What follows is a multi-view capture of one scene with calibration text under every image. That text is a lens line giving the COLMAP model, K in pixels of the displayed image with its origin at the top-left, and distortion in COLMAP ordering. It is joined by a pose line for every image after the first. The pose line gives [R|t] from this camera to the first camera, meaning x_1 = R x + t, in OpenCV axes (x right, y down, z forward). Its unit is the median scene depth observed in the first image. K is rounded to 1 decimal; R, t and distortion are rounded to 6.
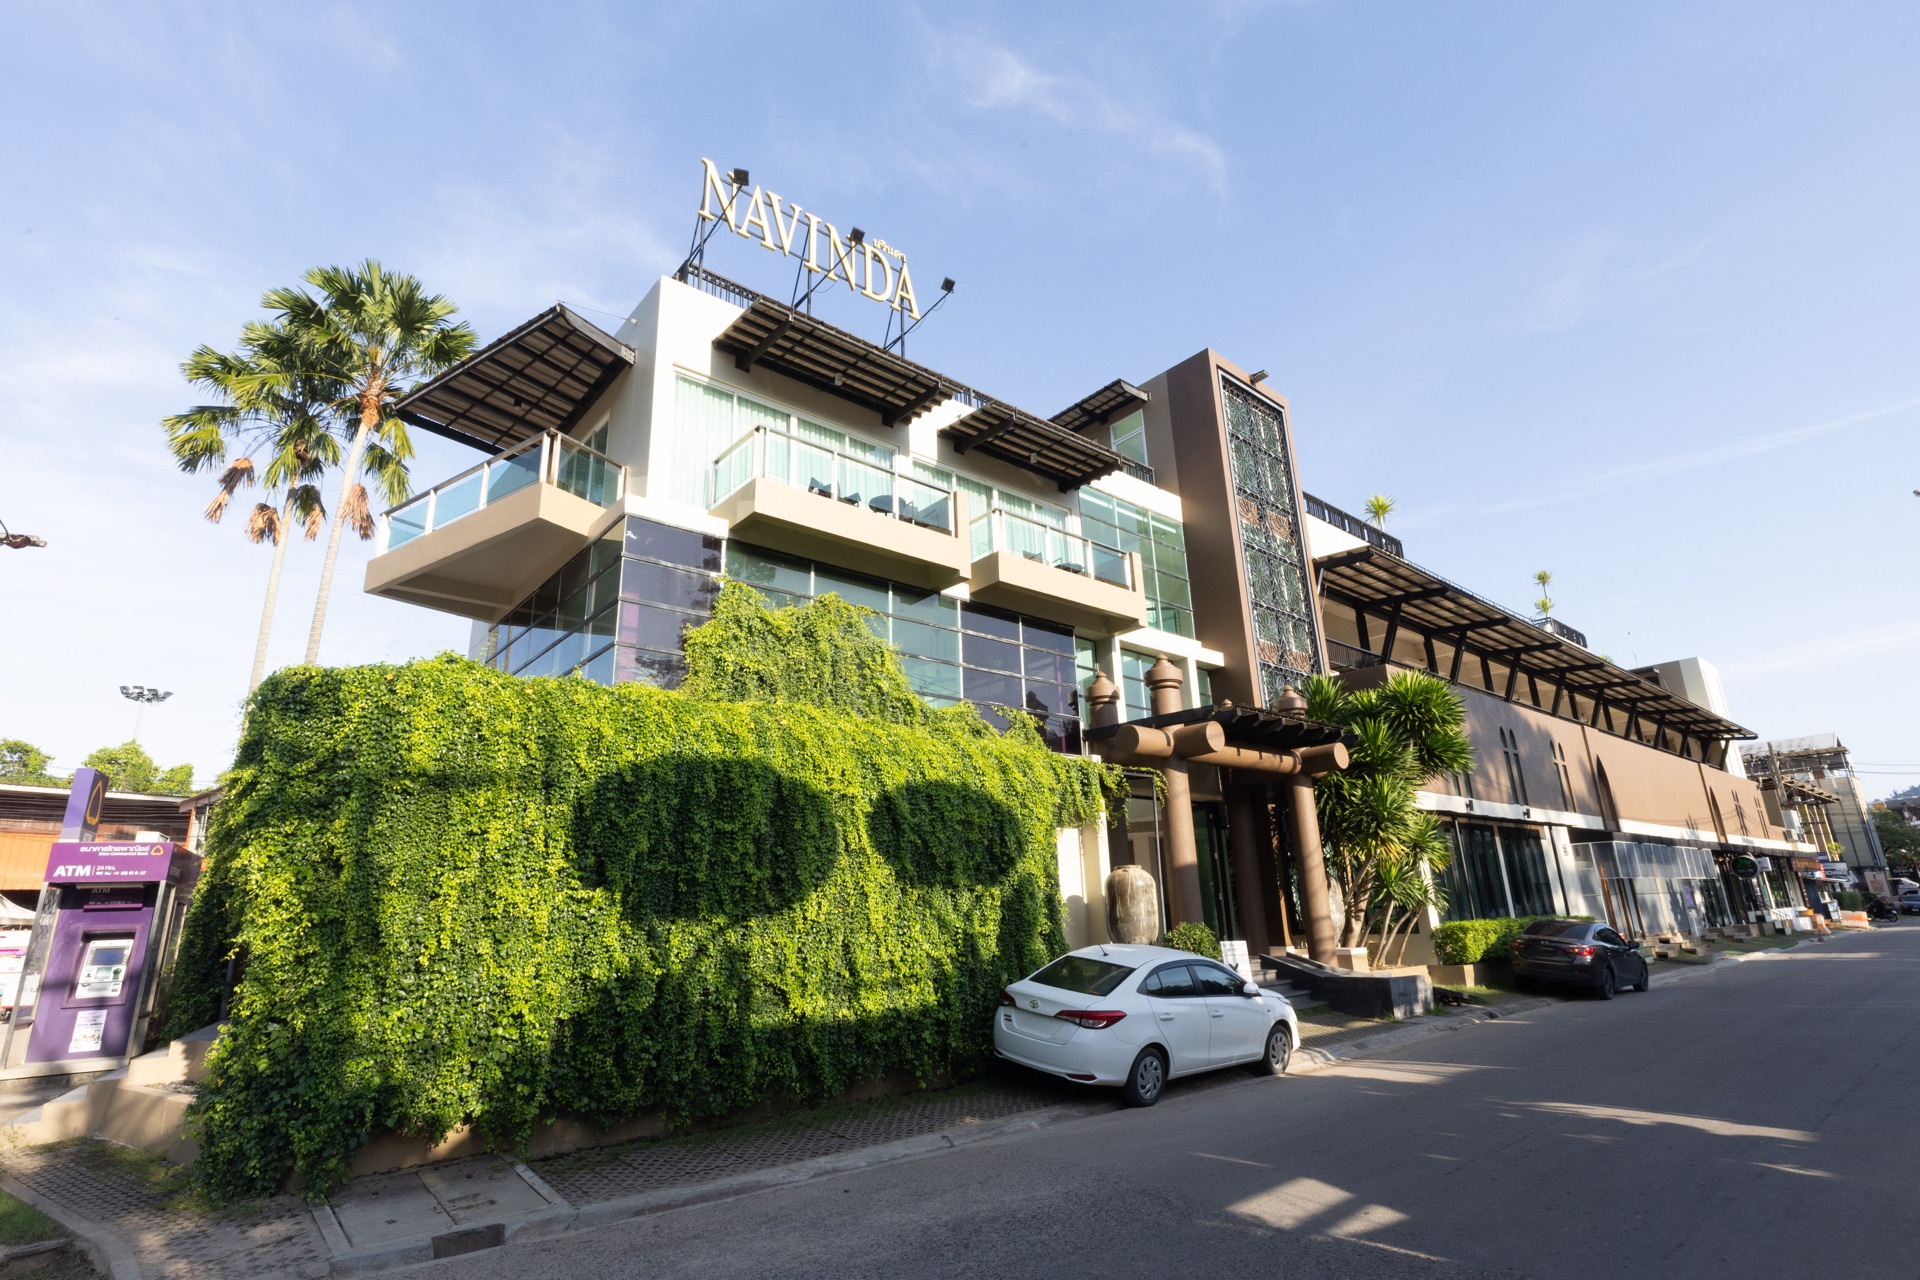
lens RADIAL K [[945.9, 0, 959.2], [0, 945.9, 660.4], [0, 0, 1]] dist [0.000455, 0.000202]
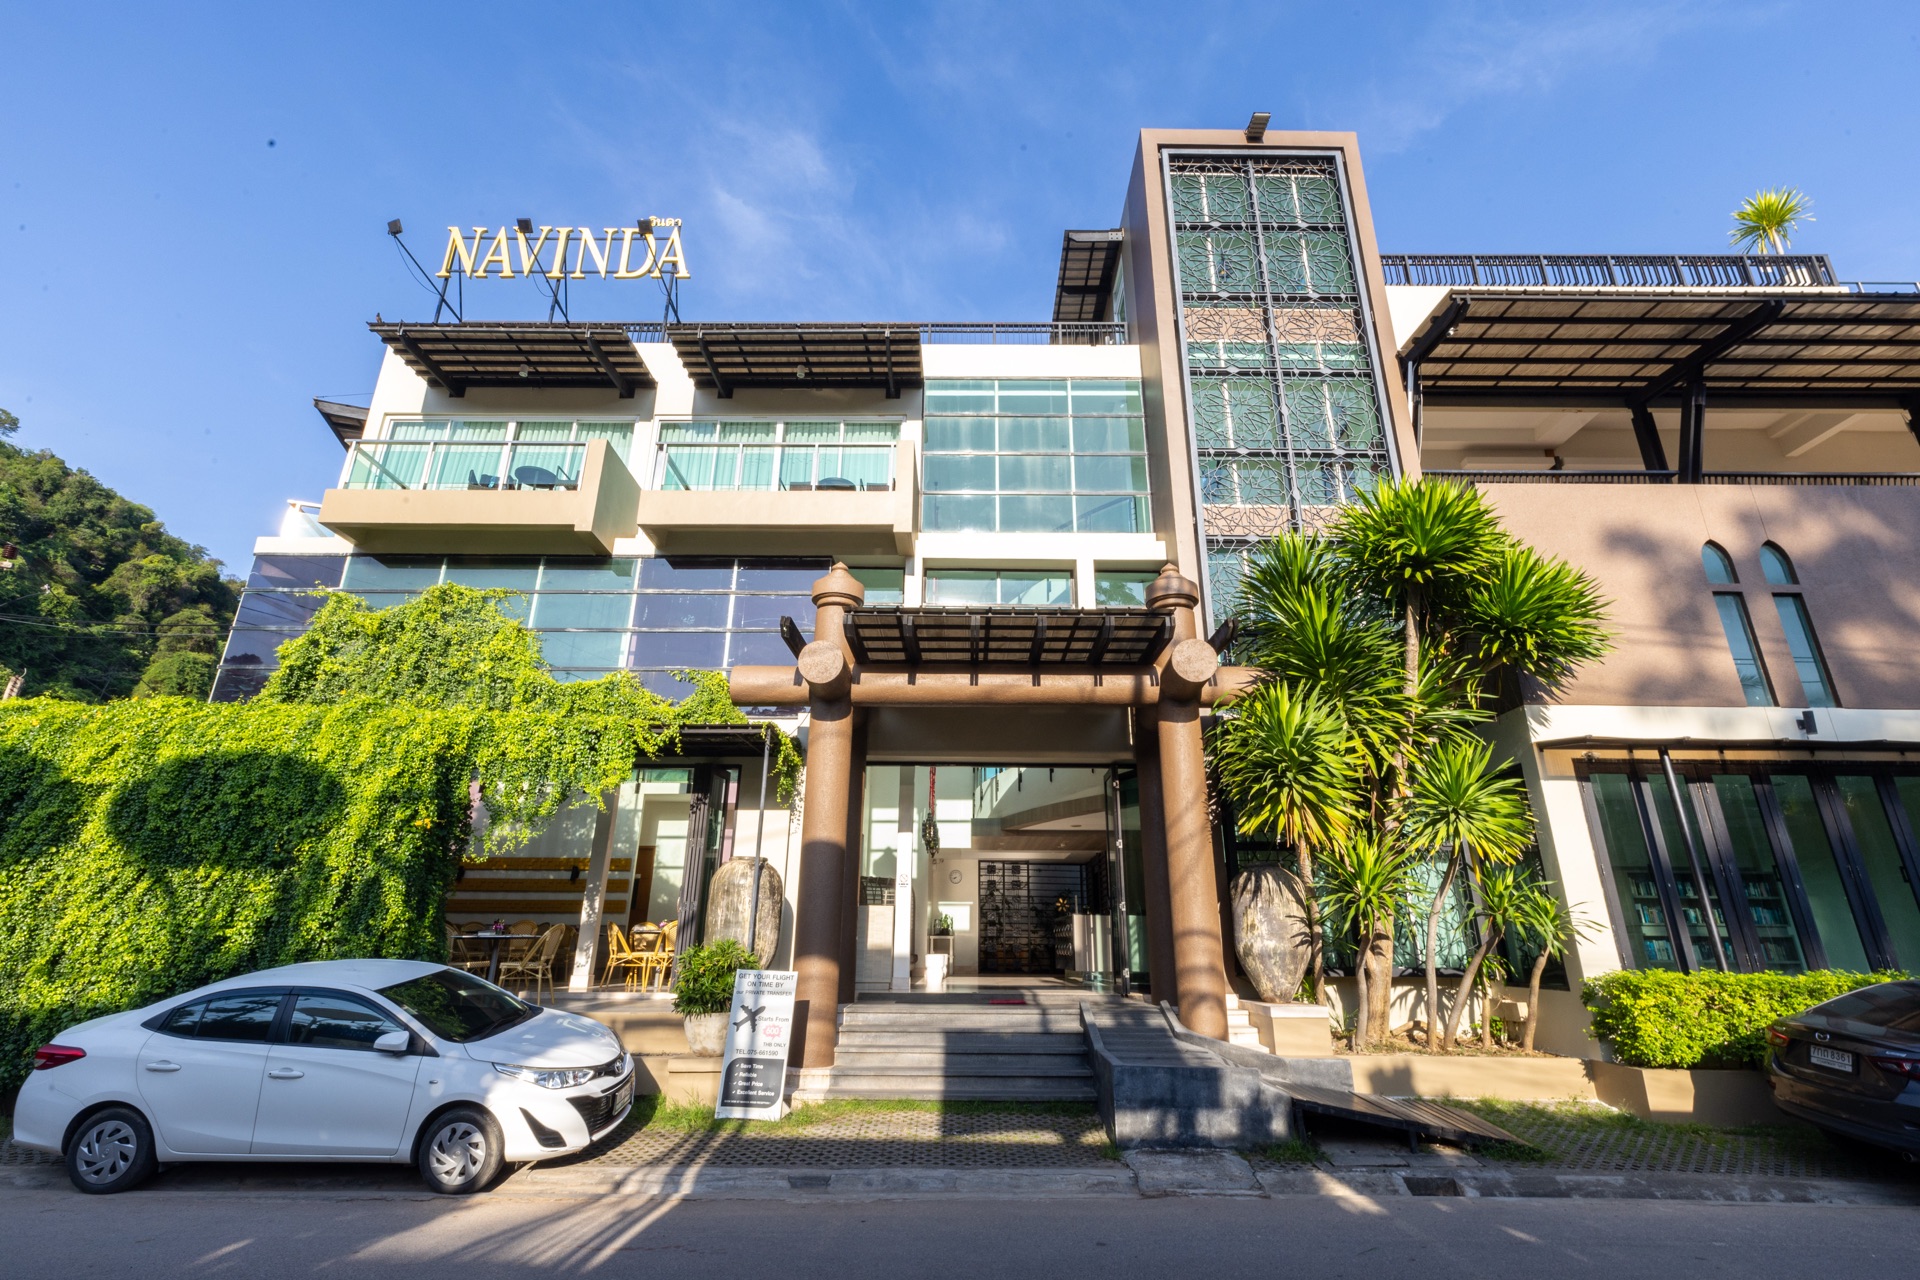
lens RADIAL K [[863.0, 0, 964.8], [0, 863.0, 646.9], [0, 0, 1]] dist [0.024634, -0.000486]
pose [[0.750510, -0.177351, -0.636618, 0.712061], [0.144039, 0.984057, -0.104334, 0.143141], [0.644971, -0.013394, 0.764089, 0.562745]]
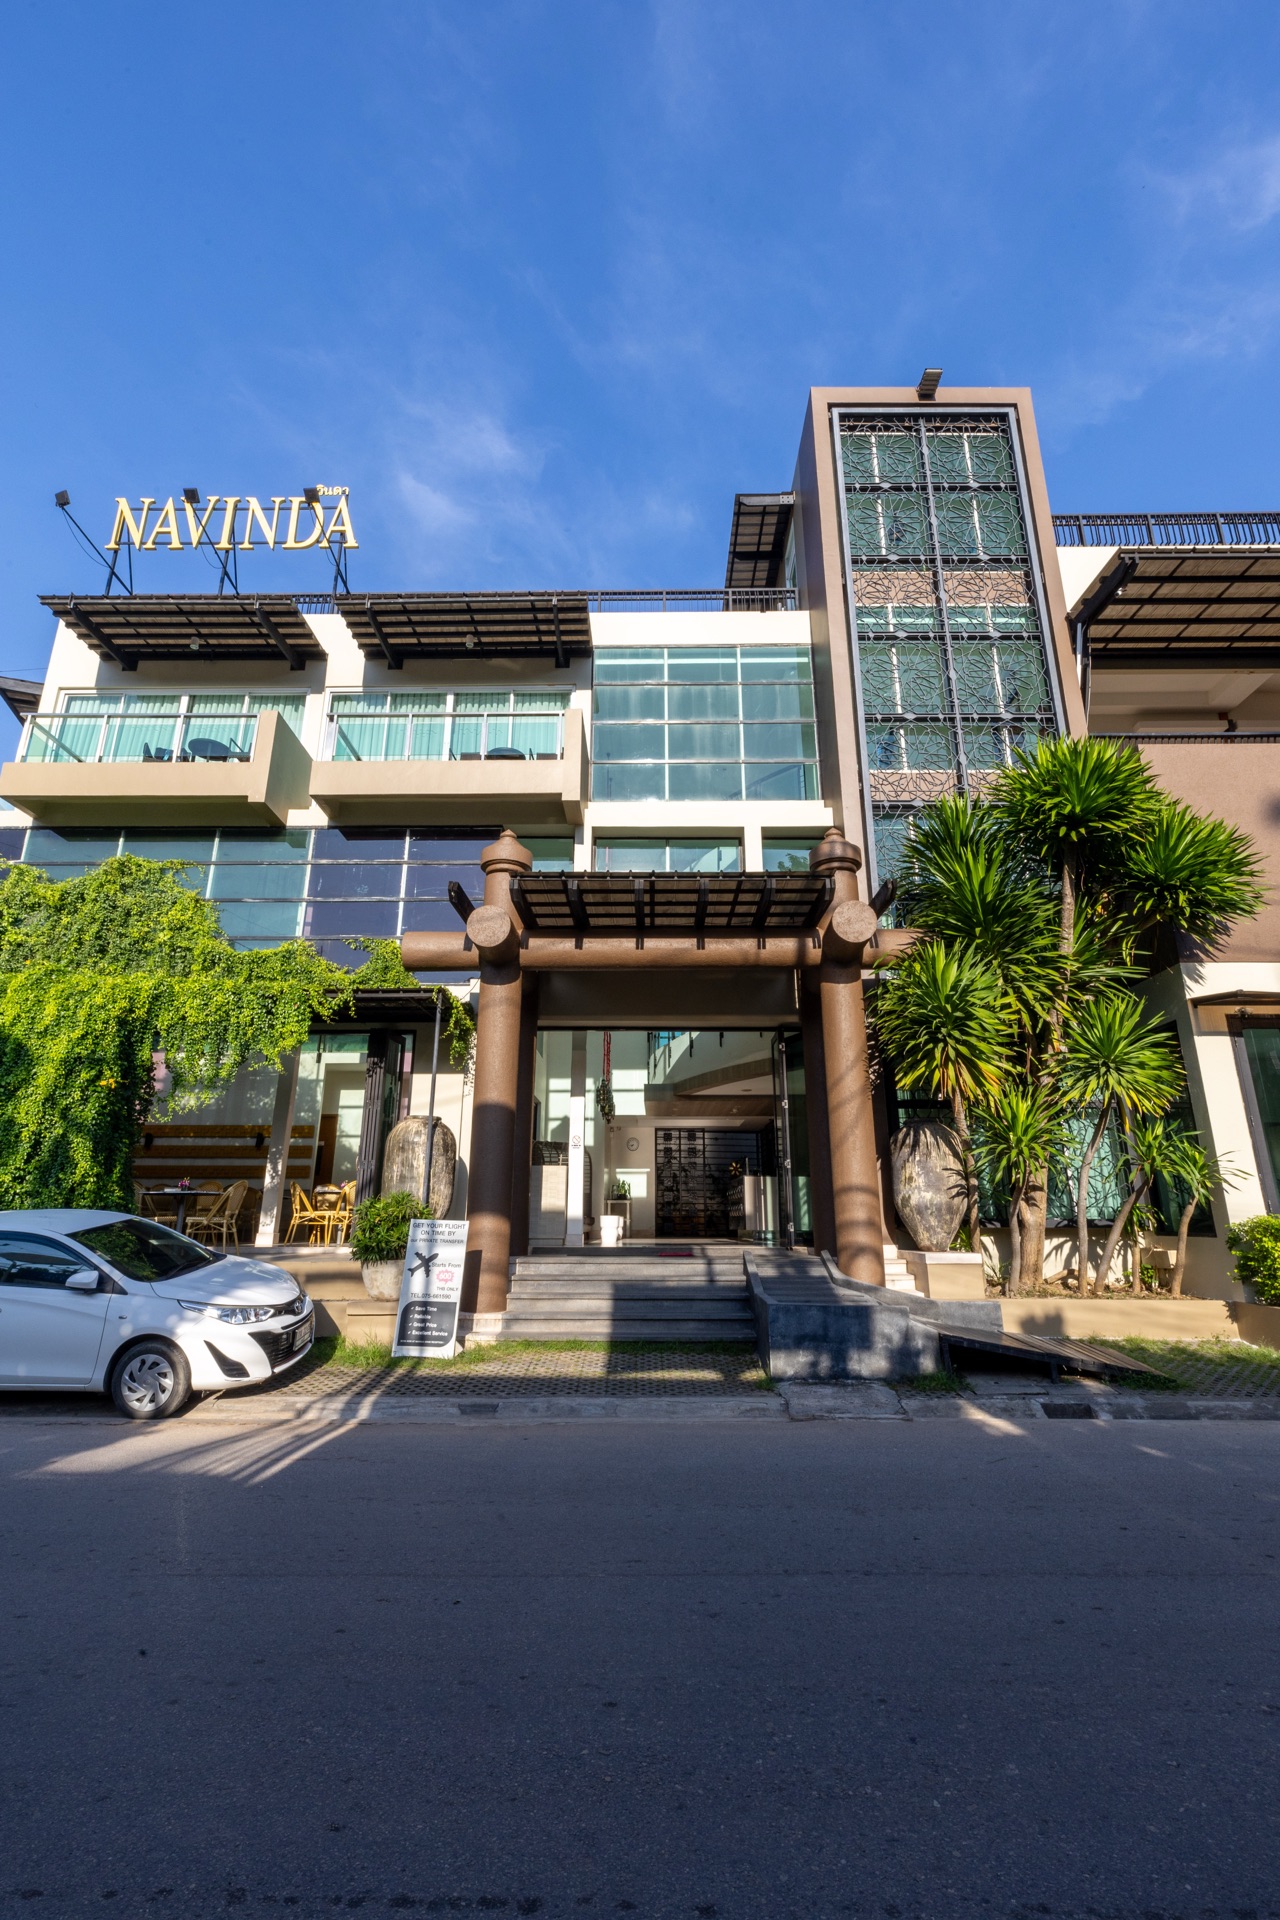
lens RADIAL K [[863.0, 0, 640.0], [0, 863.0, 960.0], [0, 0, 1]] dist [0.024634, -0.000486]
pose [[0.742964, -0.157389, -0.650564, 0.727925], [0.150983, 0.986318, -0.066191, 0.156419], [0.652081, -0.049047, 0.756561, 0.560881]]
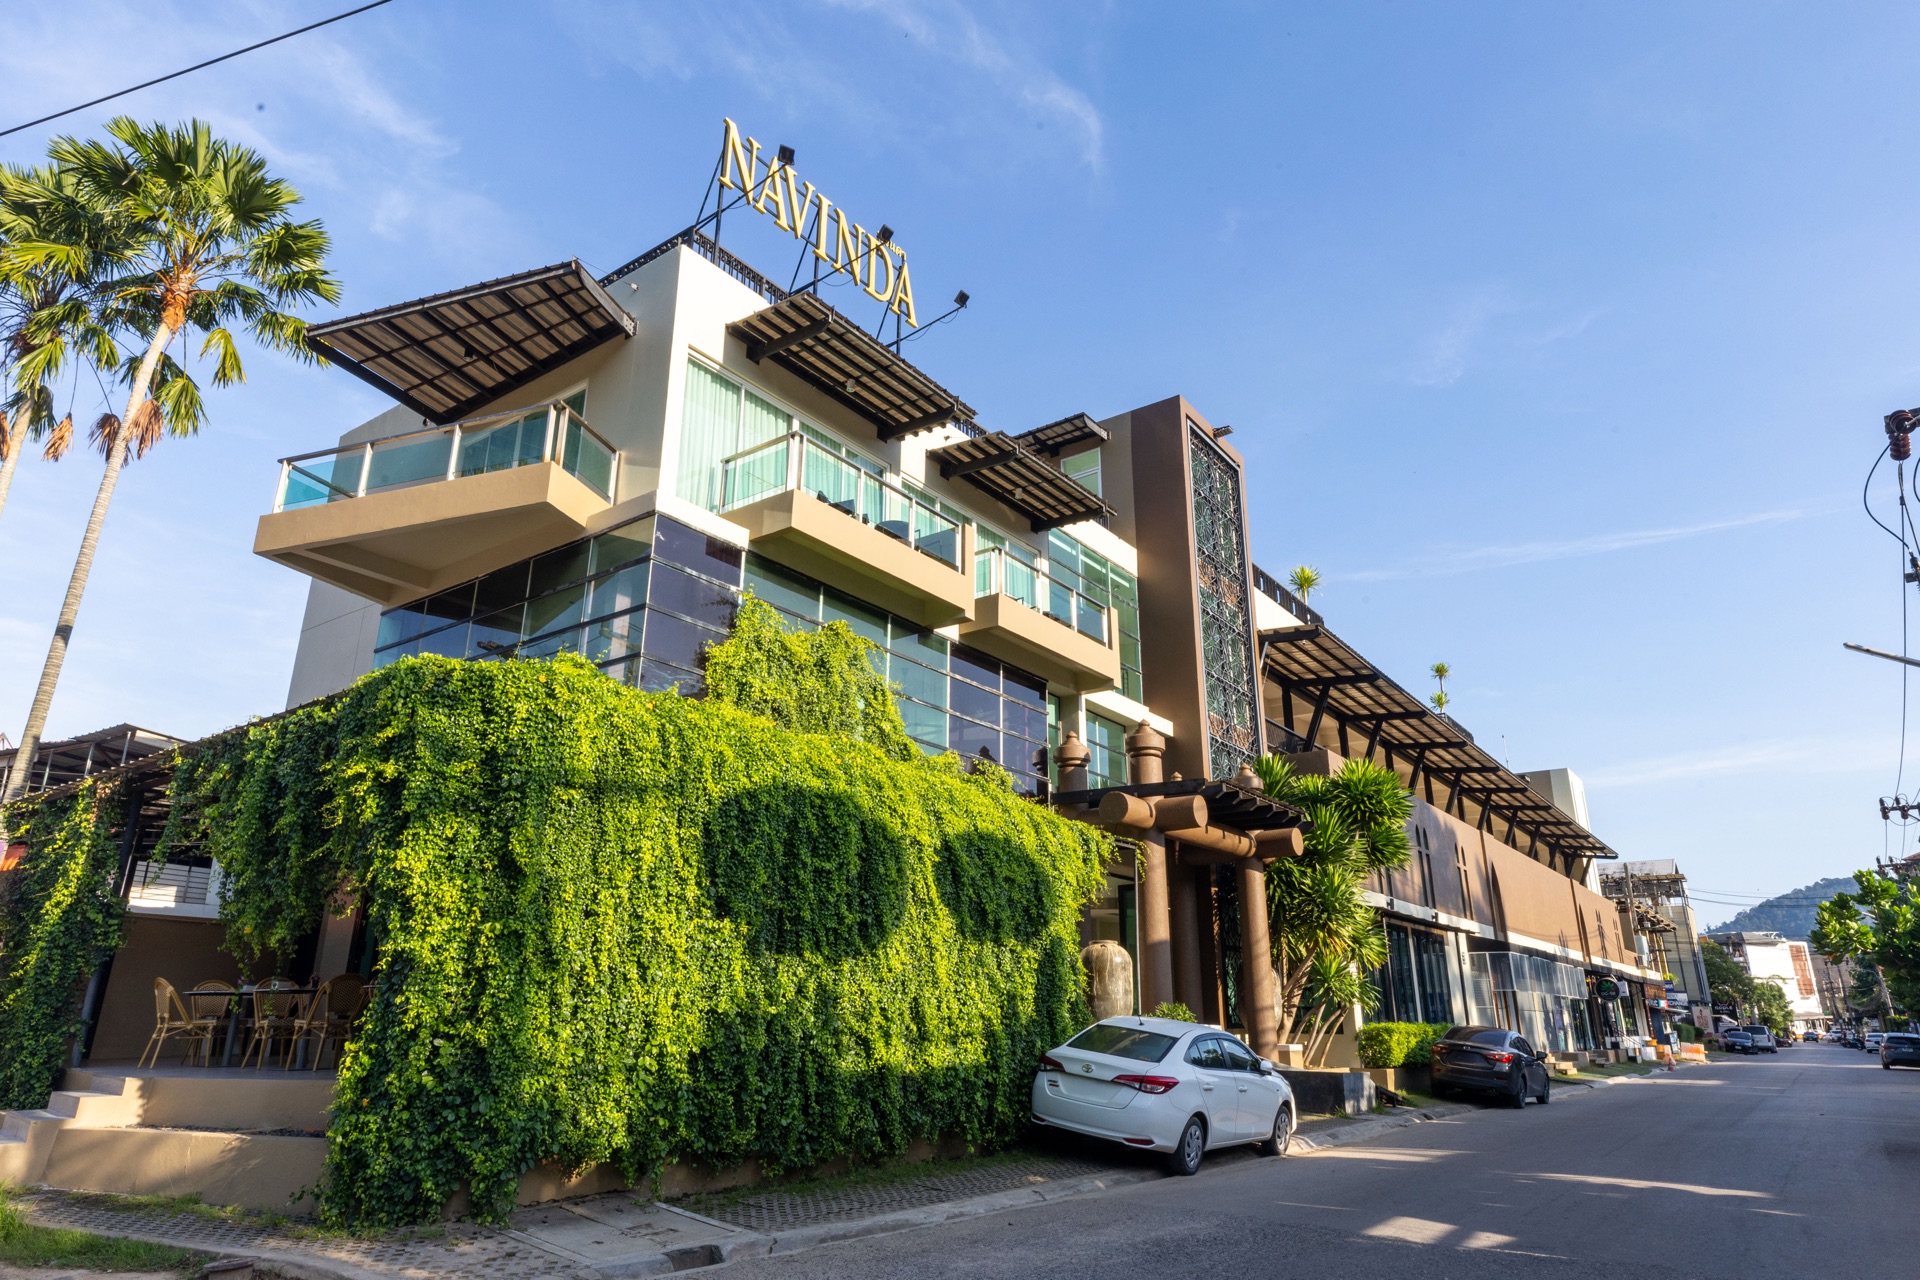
lens RADIAL K [[1161.1, 0, 961.4], [0, 1161.1, 663.3], [0, 0, 1]] dist [0.021546, -0.000389]
pose [[0.973878, 0.105350, 0.201154, -0.208718], [-0.098813, 0.994207, -0.042299, 0.004803], [-0.204444, 0.021318, 0.978646, -0.105072]]
